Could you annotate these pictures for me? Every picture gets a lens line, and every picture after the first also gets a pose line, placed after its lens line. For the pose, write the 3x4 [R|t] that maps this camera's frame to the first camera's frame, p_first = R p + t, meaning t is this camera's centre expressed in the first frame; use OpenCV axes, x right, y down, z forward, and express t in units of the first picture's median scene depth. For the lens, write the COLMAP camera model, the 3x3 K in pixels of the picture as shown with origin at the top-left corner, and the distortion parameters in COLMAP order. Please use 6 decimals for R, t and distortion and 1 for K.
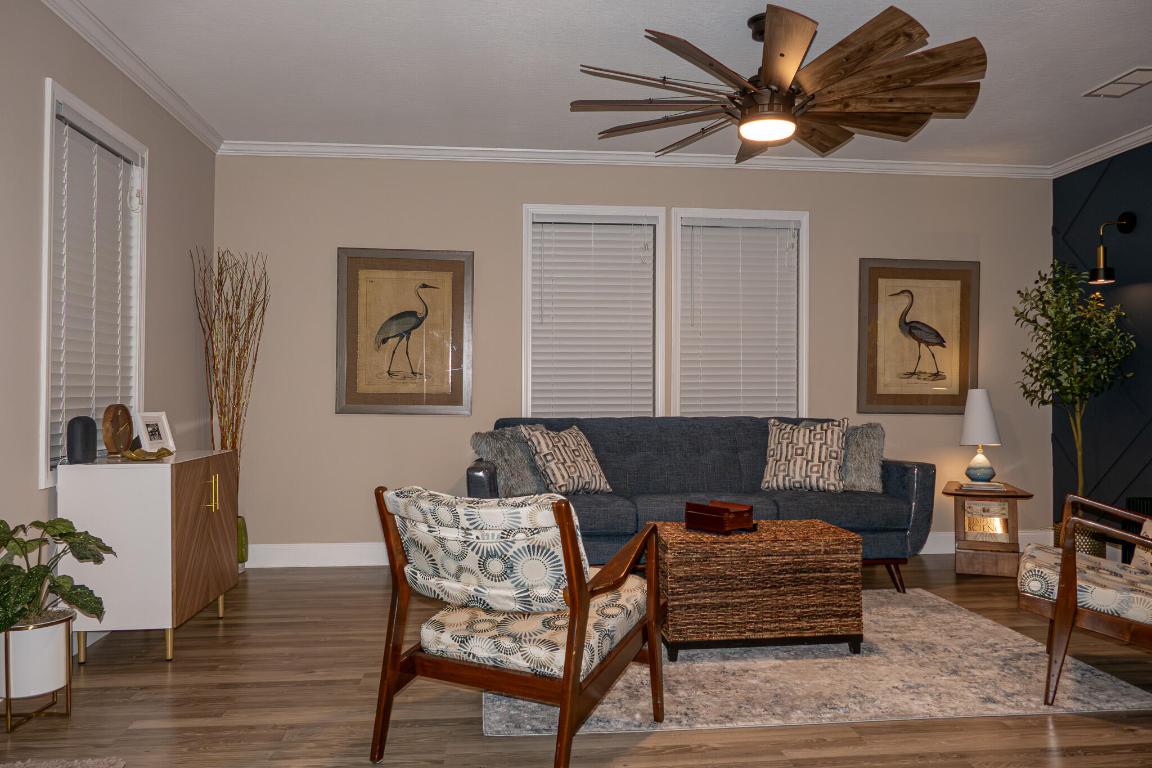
lens RADIAL K [[833.5, 0, 573.3], [0, 833.5, 381.0], [0, 0, 1]] dist [-0.033343, 0.030349]
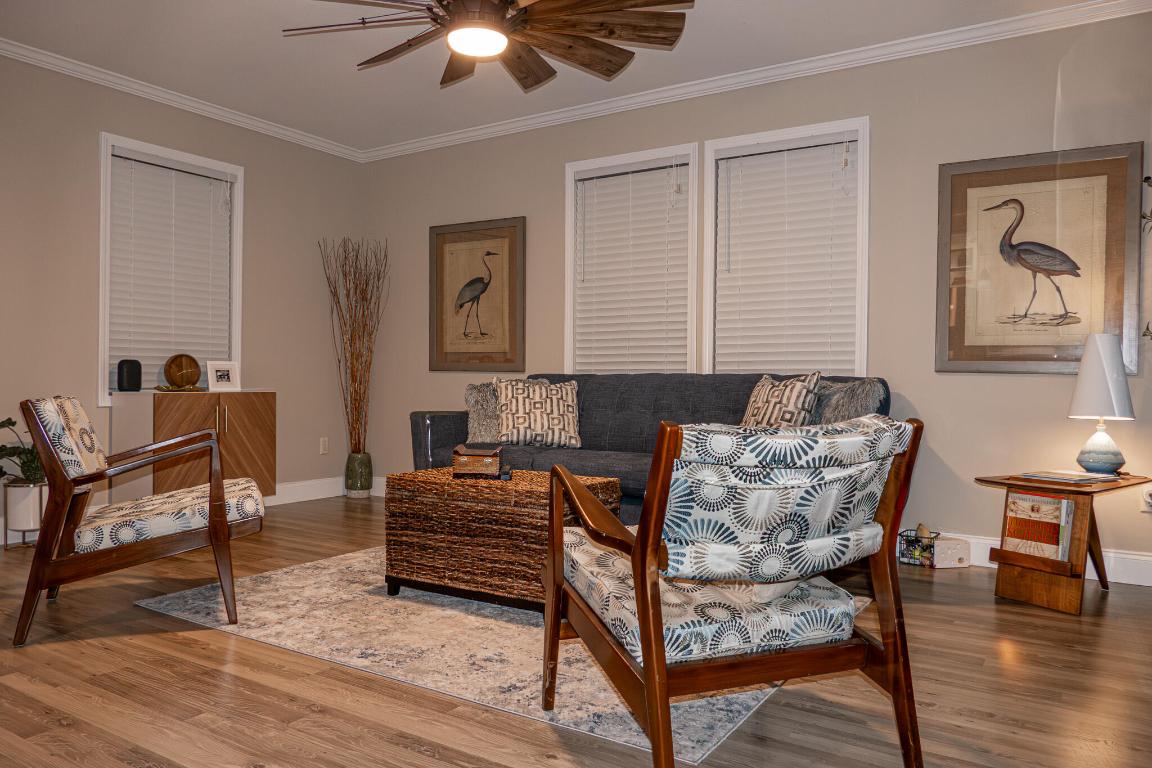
lens RADIAL K [[821.3, 0, 576.0], [0, 821.3, 384.0], [0, 0, 1]] dist [-0.013605, 0.000335]
pose [[0.785403, 0.008409, -0.618927, 0.889793], [-0.000994, 0.999924, 0.012325, 0.066699], [0.618984, -0.009065, 0.785352, 0.350652]]
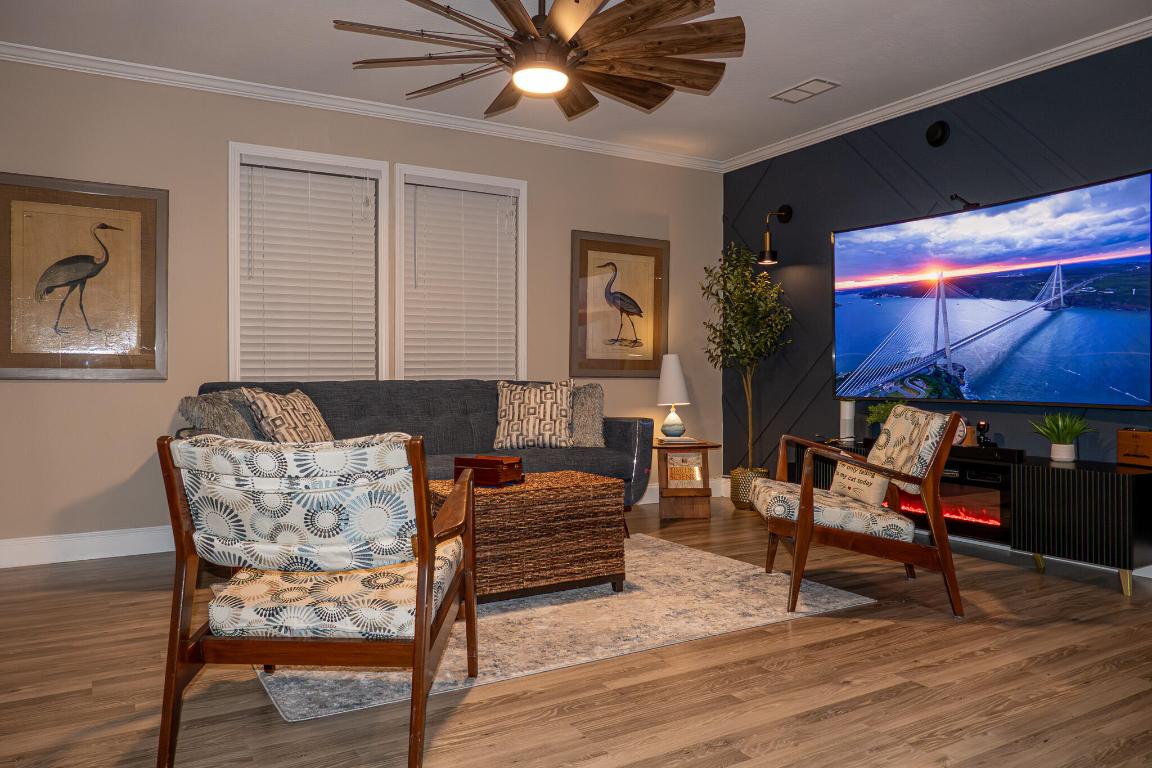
lens RADIAL K [[821.3, 0, 576.0], [0, 821.3, 384.0], [0, 0, 1]] dist [-0.013605, 0.000335]
pose [[0.907276, -0.007826, 0.420464, -0.146791], [-0.000684, 0.999798, 0.020085, 0.043441], [-0.420536, -0.018510, 0.907087, 0.079408]]
